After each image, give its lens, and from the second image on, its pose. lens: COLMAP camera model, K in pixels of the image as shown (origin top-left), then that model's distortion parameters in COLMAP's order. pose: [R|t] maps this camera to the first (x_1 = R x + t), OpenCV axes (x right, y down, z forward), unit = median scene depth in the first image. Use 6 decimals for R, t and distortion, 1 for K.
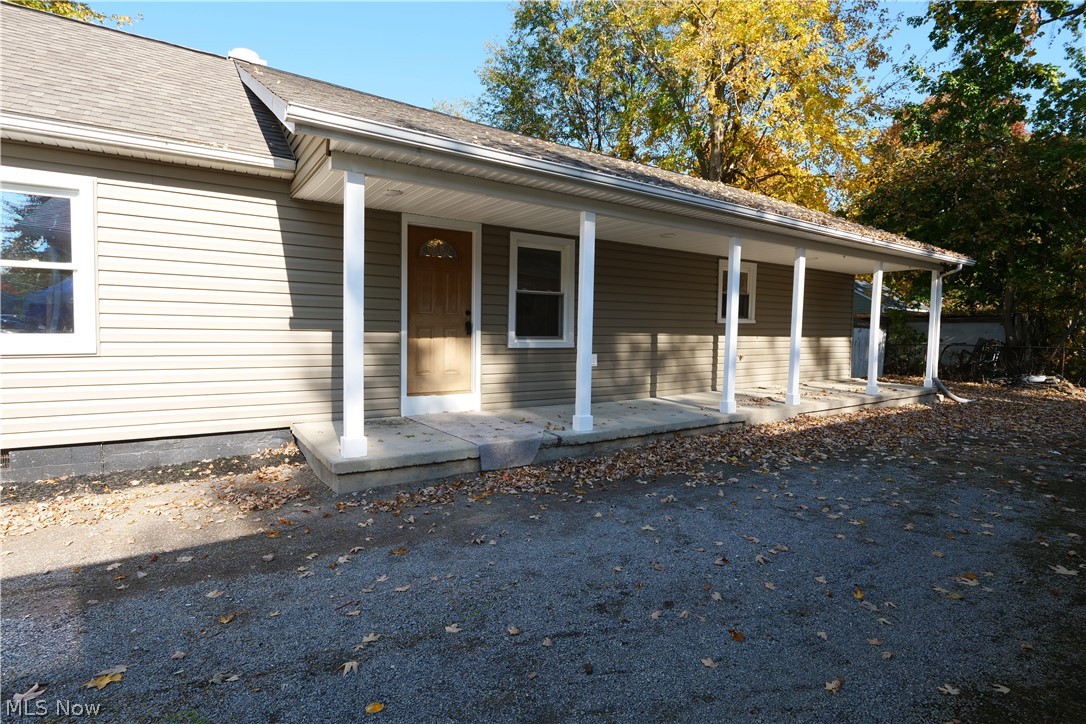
lens RADIAL K [[527.0, 0, 533.5], [0, 527.0, 353.2], [0, 0, 1]] dist [-0.014815, -0.001268]
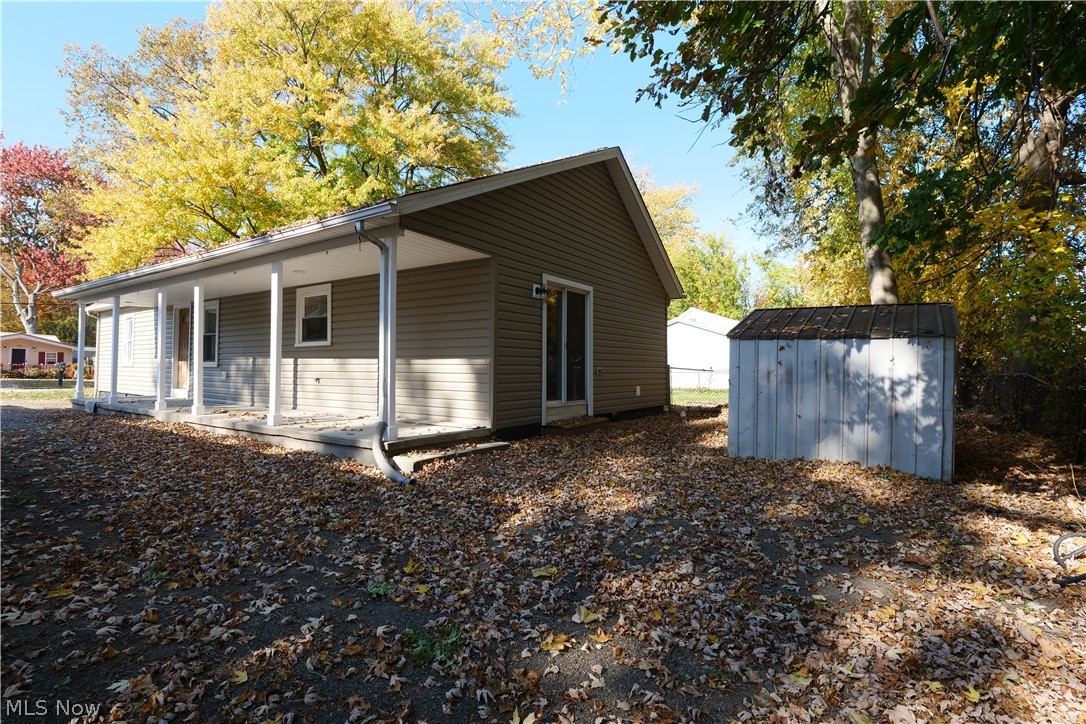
lens RADIAL K [[527.0, 0, 533.5], [0, 527.0, 353.2], [0, 0, 1]] dist [-0.014815, -0.001268]
pose [[0.331901, -0.049442, -0.942018, 3.027145], [-0.057971, 0.995669, -0.072683, 0.011297], [0.941531, 0.078733, 0.327597, 2.132268]]
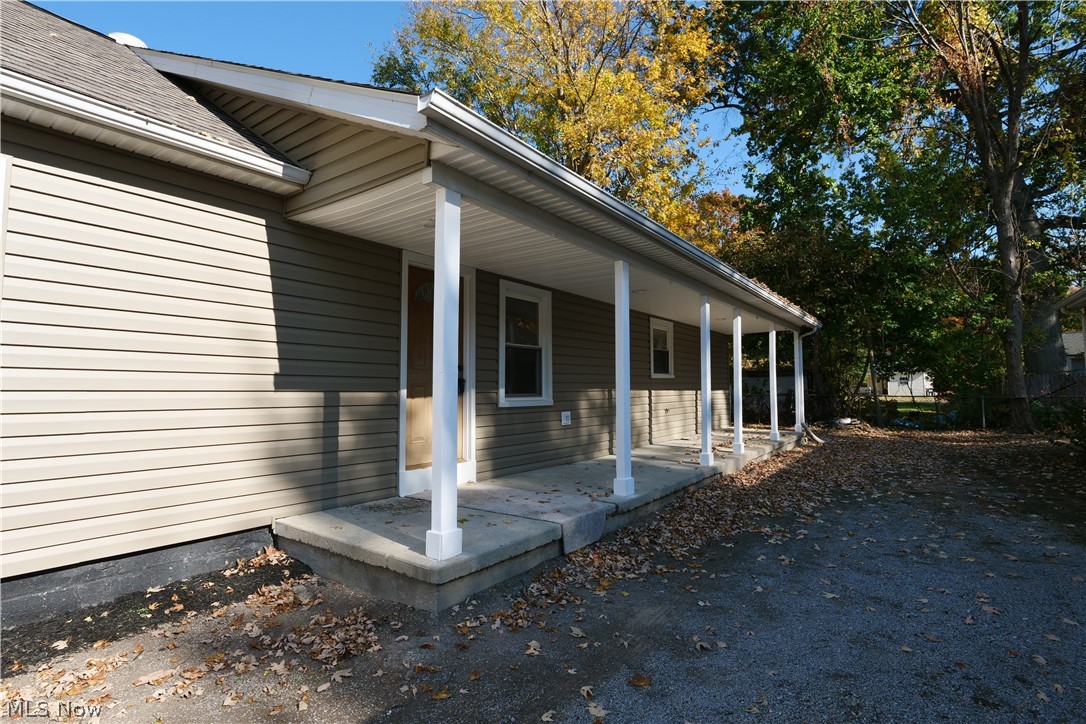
lens RADIAL K [[527.0, 0, 533.5], [0, 527.0, 353.2], [0, 0, 1]] dist [-0.014815, -0.001268]
pose [[0.940599, 0.004918, 0.339485, -0.397236], [0.033748, 0.993589, -0.107897, -0.004683], [-0.337839, 0.112945, 0.934403, 0.188608]]
